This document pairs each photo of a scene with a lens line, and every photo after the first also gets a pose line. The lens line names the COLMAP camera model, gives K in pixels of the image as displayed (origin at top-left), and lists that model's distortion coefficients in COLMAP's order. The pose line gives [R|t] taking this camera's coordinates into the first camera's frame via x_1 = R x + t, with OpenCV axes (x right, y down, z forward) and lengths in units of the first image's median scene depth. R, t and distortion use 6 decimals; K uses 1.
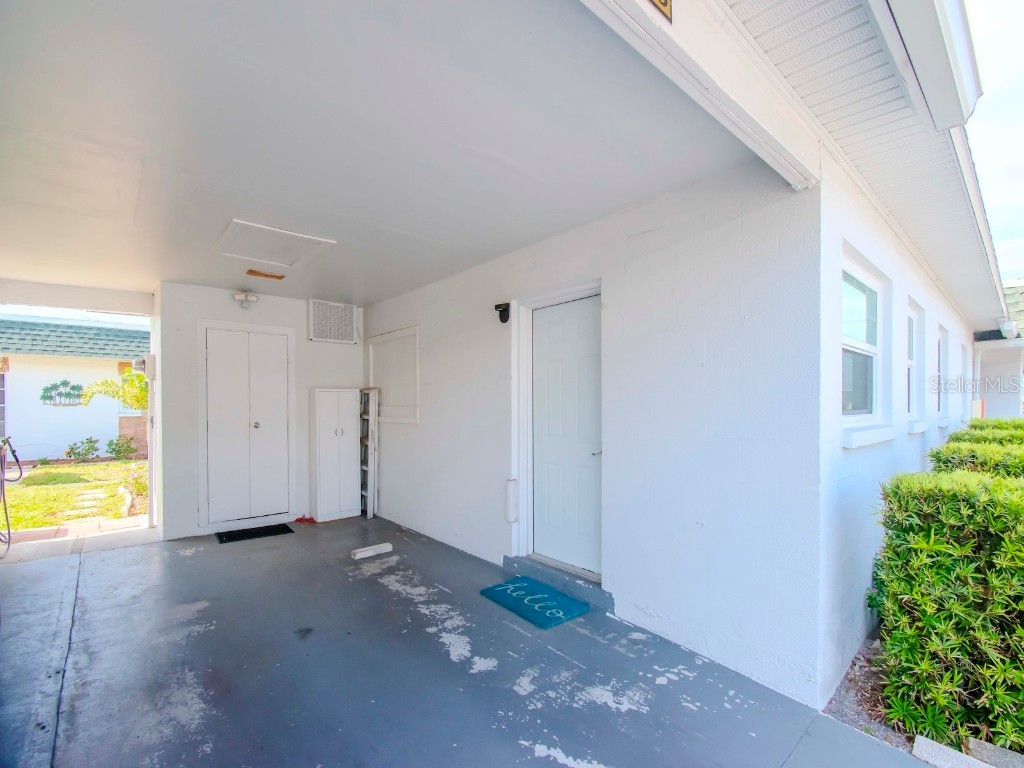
lens RADIAL K [[446.3, 0, 516.7], [0, 446.3, 384.9], [0, 0, 1]] dist [0.001061, -0.017407]
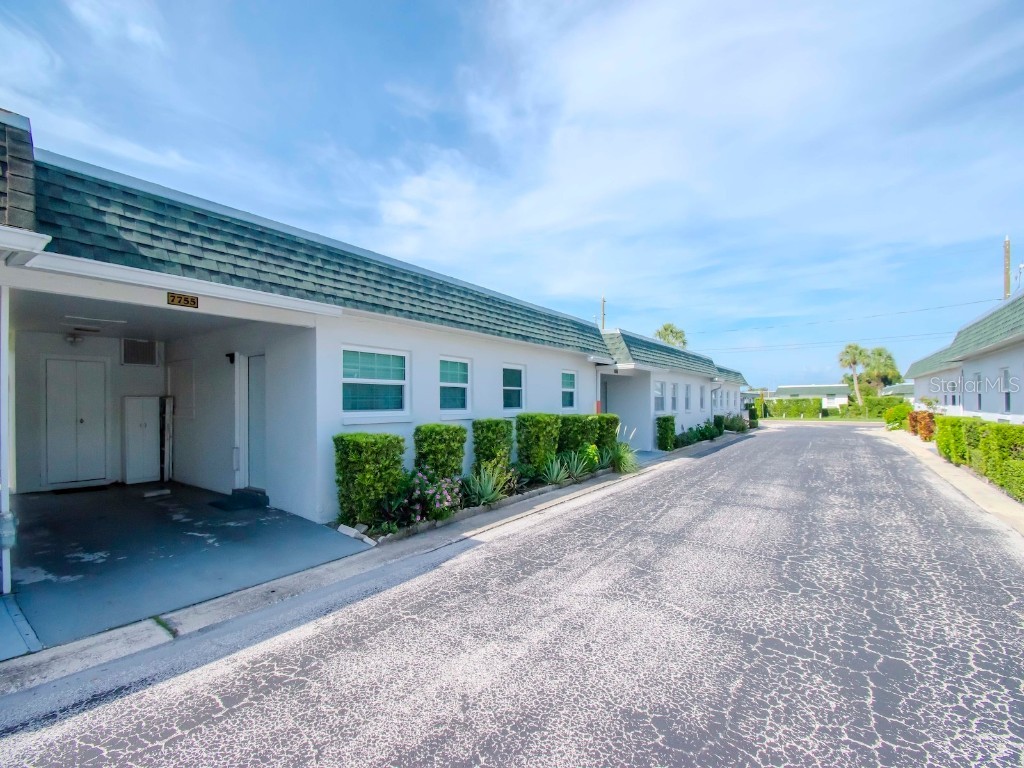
lens RADIAL K [[453.7, 0, 512.0], [0, 453.7, 384.0], [0, 0, 1]] dist [0.002730, -0.018988]
pose [[0.976093, 0.009378, 0.217151, 0.557619], [-0.008686, 0.999954, -0.004141, -0.044217], [-0.217180, 0.002156, 0.976129, -0.872242]]
